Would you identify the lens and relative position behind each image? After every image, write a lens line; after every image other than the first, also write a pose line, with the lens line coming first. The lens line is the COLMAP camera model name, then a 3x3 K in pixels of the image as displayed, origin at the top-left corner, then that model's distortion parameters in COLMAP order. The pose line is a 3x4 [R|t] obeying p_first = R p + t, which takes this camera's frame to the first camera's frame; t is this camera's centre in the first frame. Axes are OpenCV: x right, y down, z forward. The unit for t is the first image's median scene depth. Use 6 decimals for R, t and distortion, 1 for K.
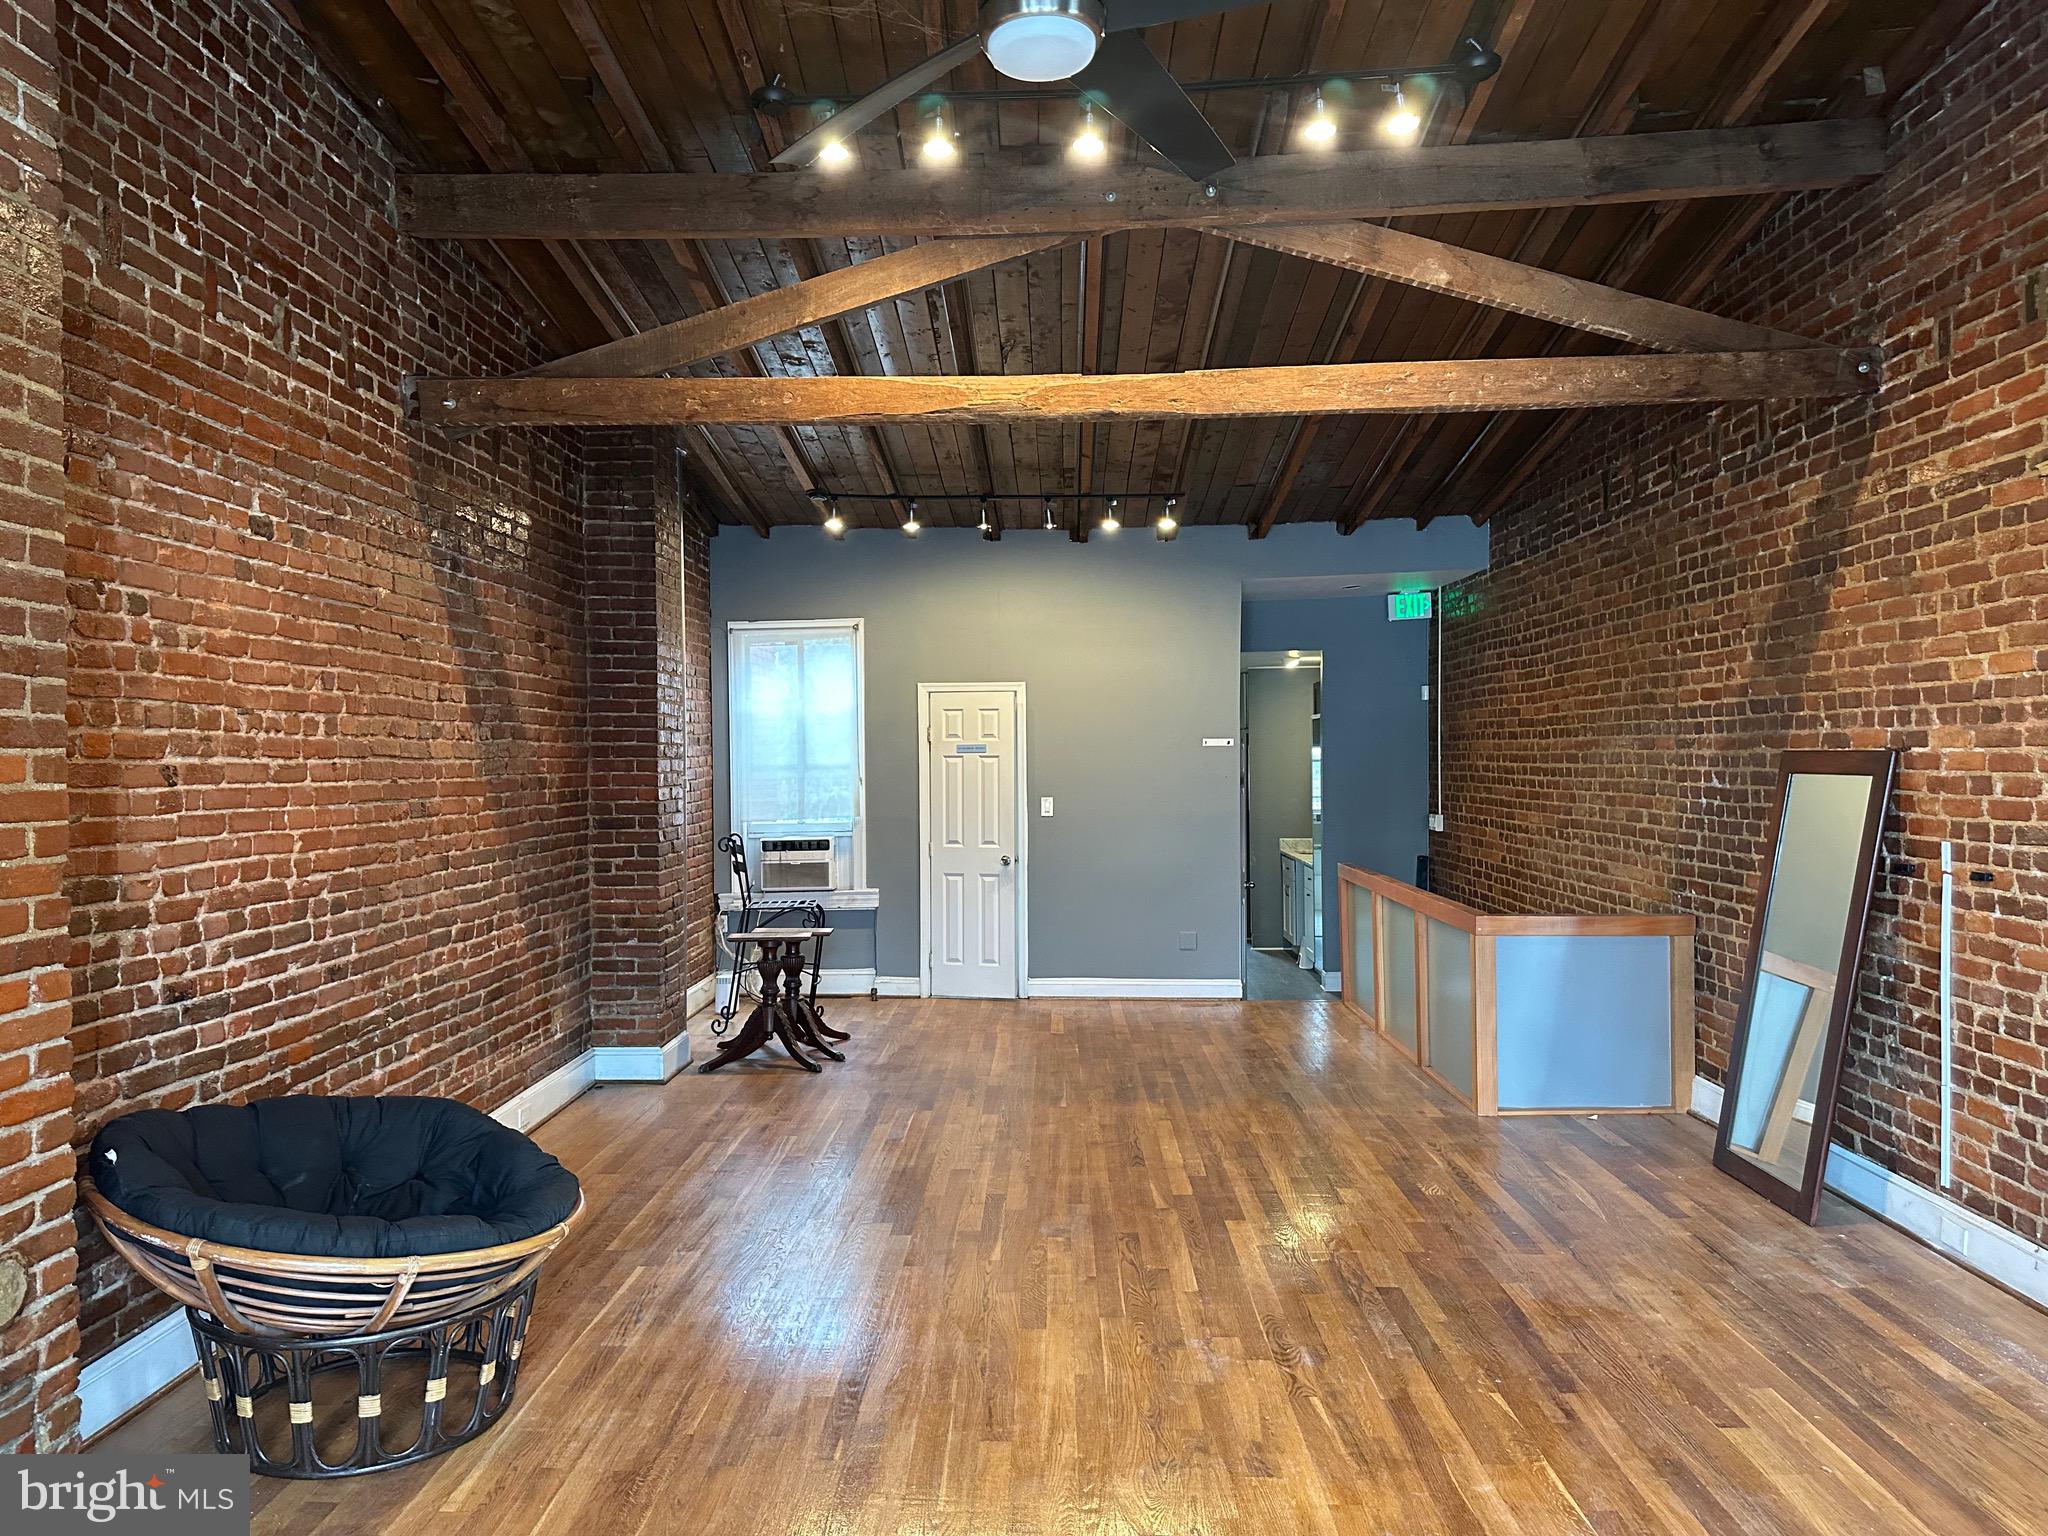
lens RADIAL K [[1369.0, 0, 1024.0], [0, 1369.0, 768.0], [0, 0, 1]] dist [0.061039, -0.081801]
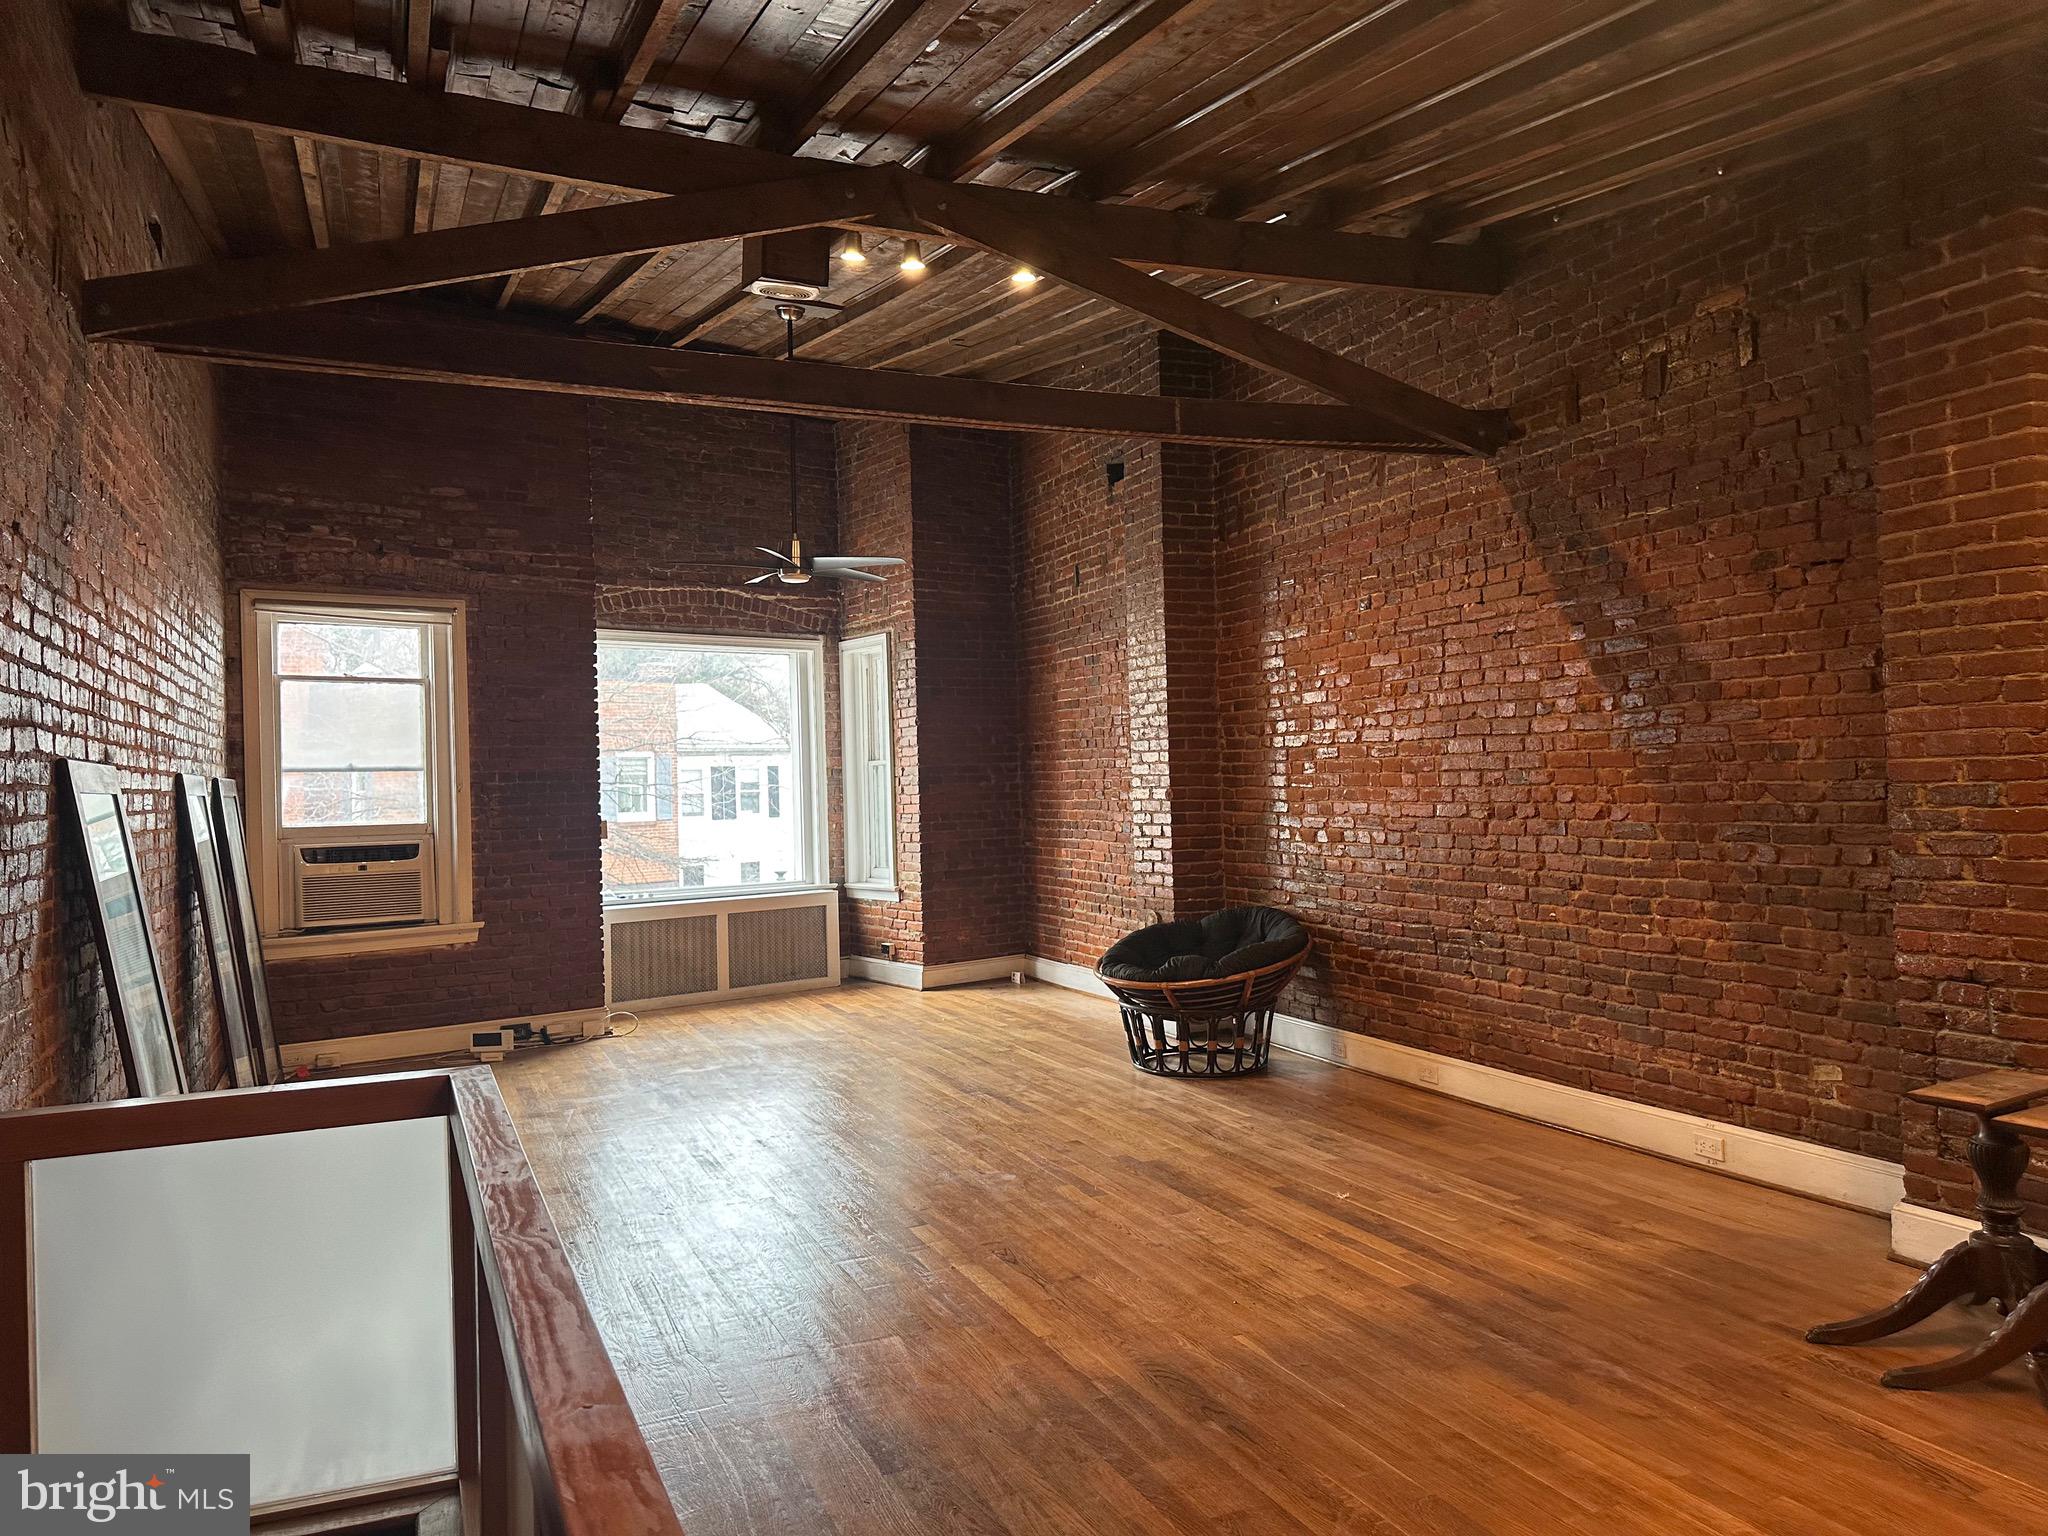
lens RADIAL K [[1418.3, 0, 1016.6], [0, 1418.3, 769.7], [0, 0, 1]] dist [0.100190, -0.094792]
pose [[-0.904093, 0.029561, -0.426312, 0.466402], [0.032970, 0.999456, -0.000615, 0.010756], [0.426062, -0.014612, -0.904576, 1.949835]]
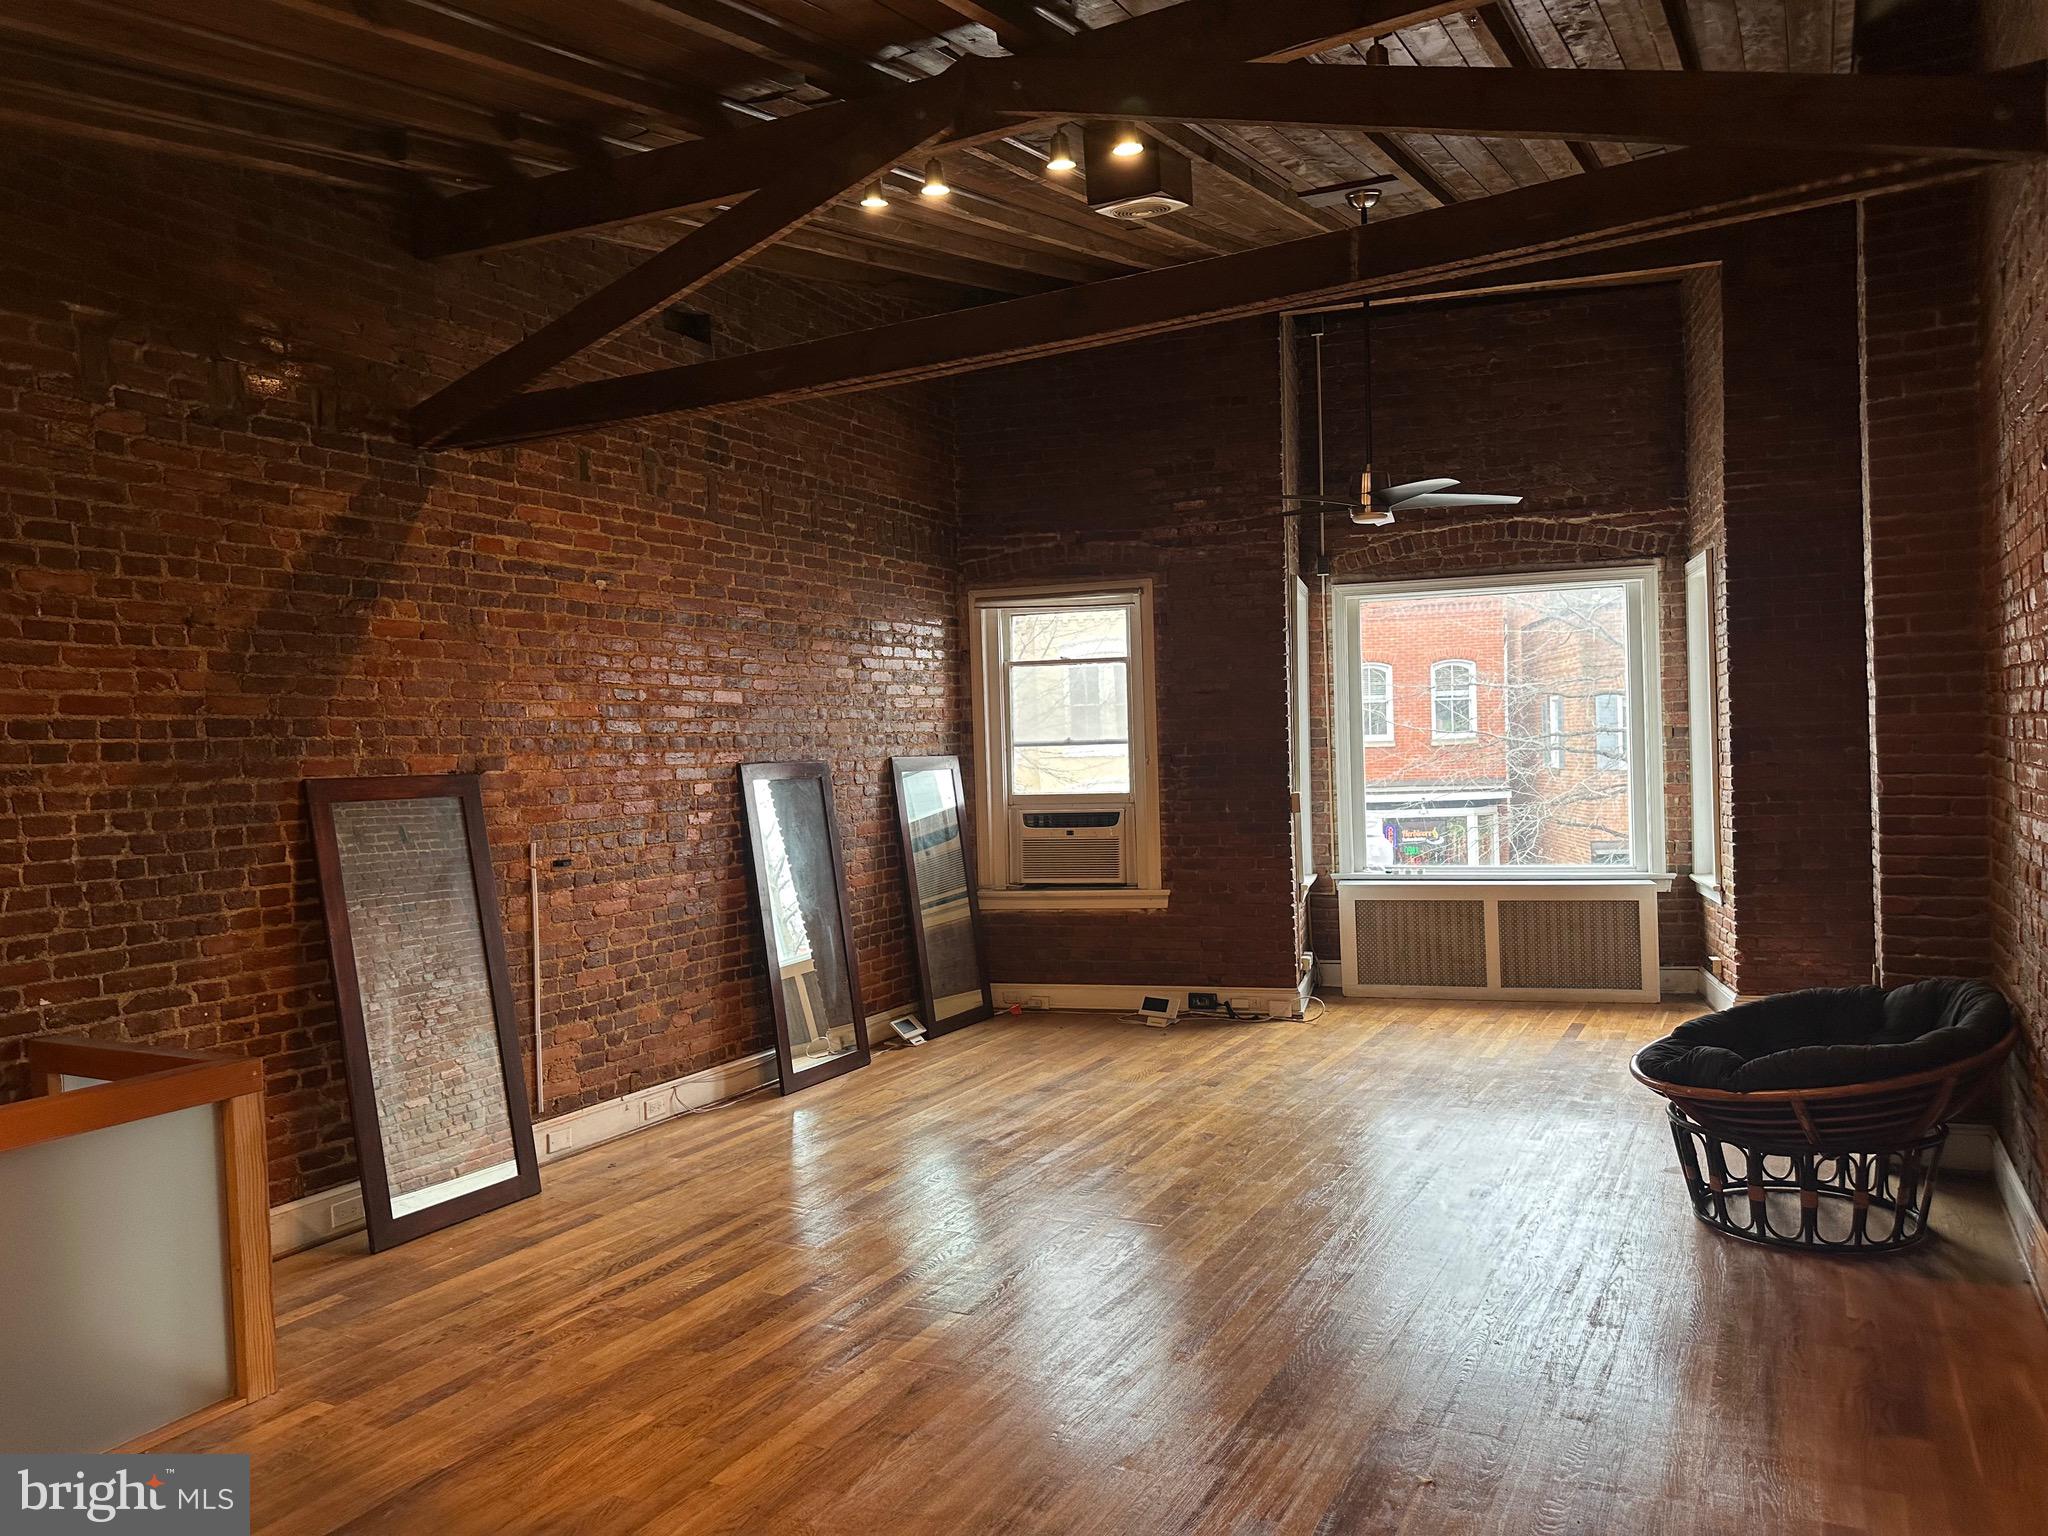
lens RADIAL K [[1418.3, 0, 1016.6], [0, 1418.3, 769.7], [0, 0, 1]] dist [0.100190, -0.094792]
pose [[-0.886092, 0.031168, 0.462461, -0.314177], [0.044157, 0.998875, 0.017285, -0.015756], [-0.461402, 0.035737, -0.886471, 1.761239]]
